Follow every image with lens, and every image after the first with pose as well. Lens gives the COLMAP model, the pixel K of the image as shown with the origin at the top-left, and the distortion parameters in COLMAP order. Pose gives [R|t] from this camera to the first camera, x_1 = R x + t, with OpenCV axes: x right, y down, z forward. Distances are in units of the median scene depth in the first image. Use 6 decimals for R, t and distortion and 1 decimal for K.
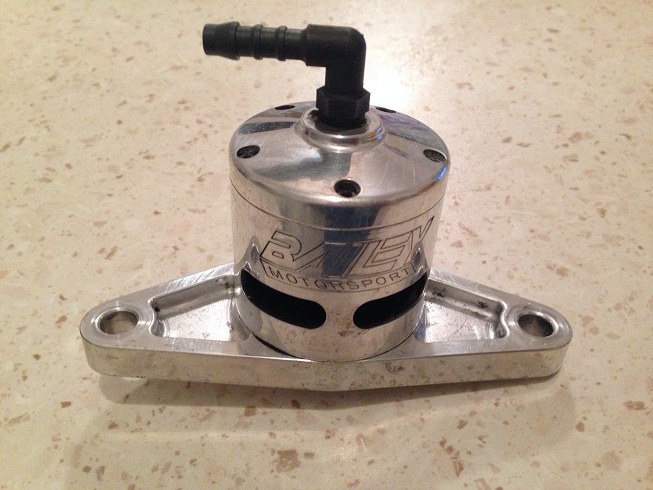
lens RADIAL K [[620.1, 0, 326.2], [0, 620.1, 241.8], [0, 0, 1]] dist [0.145216, -0.340919]
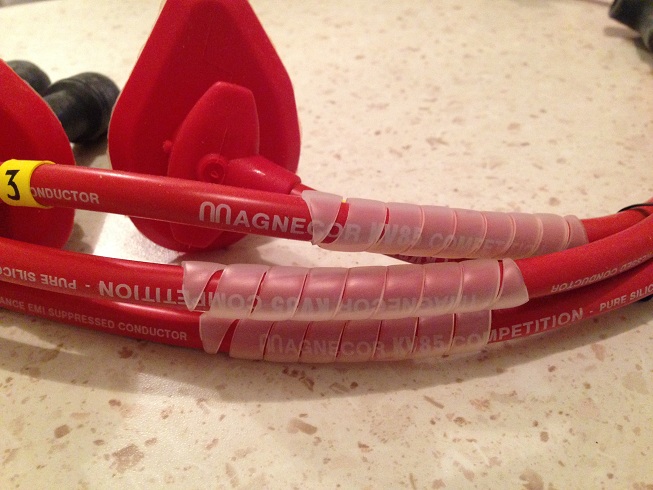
lens RADIAL K [[620.1, 0, 326.2], [0, 620.1, 241.8], [0, 0, 1]] dist [0.145216, -0.340919]
pose [[0.862270, -0.274007, 0.425924, -0.074724], [0.340242, 0.936358, -0.086429, 0.160709], [-0.375135, 0.219442, 0.900621, 0.053552]]
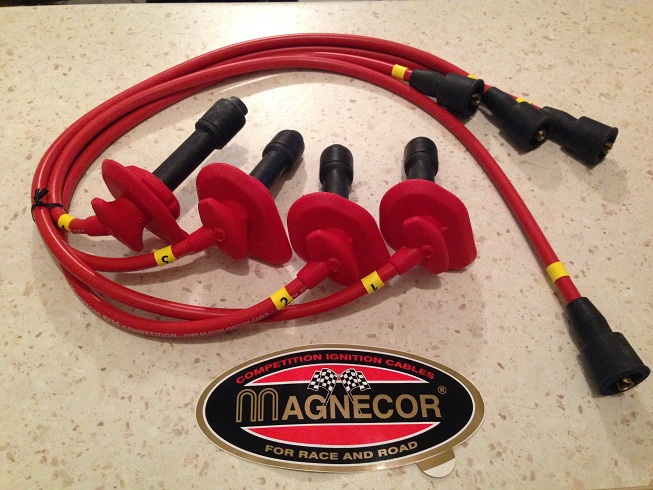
lens RADIAL K [[609.7, 0, 326.5], [0, 609.7, 245.0], [0, 0, 1]] dist [0.156076, -0.304957]
pose [[0.983791, -0.103463, 0.146464, 0.031078], [0.078353, 0.982688, 0.167887, -0.302317], [-0.161298, -0.153689, 0.974865, -0.731454]]
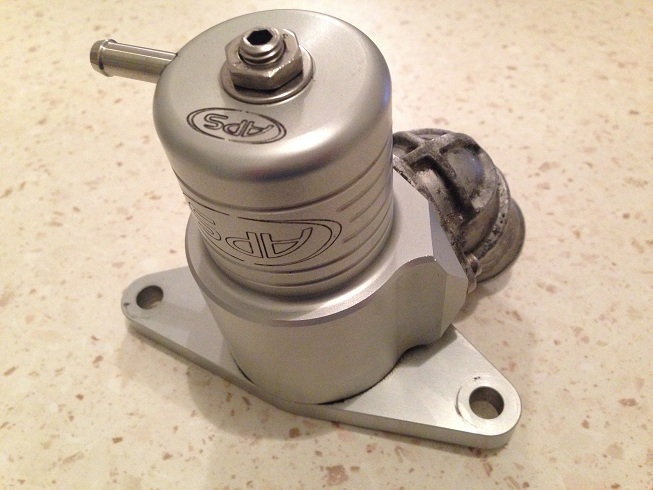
lens RADIAL K [[620.3, 0, 326.5], [0, 620.3, 245.0], [0, 0, 1]] dist [0.152185, -0.359973]
pose [[0.993046, -0.044389, 0.109039, -0.120673], [0.046804, 0.998710, -0.019688, -0.023036], [-0.108025, 0.024654, 0.993842, -0.070527]]
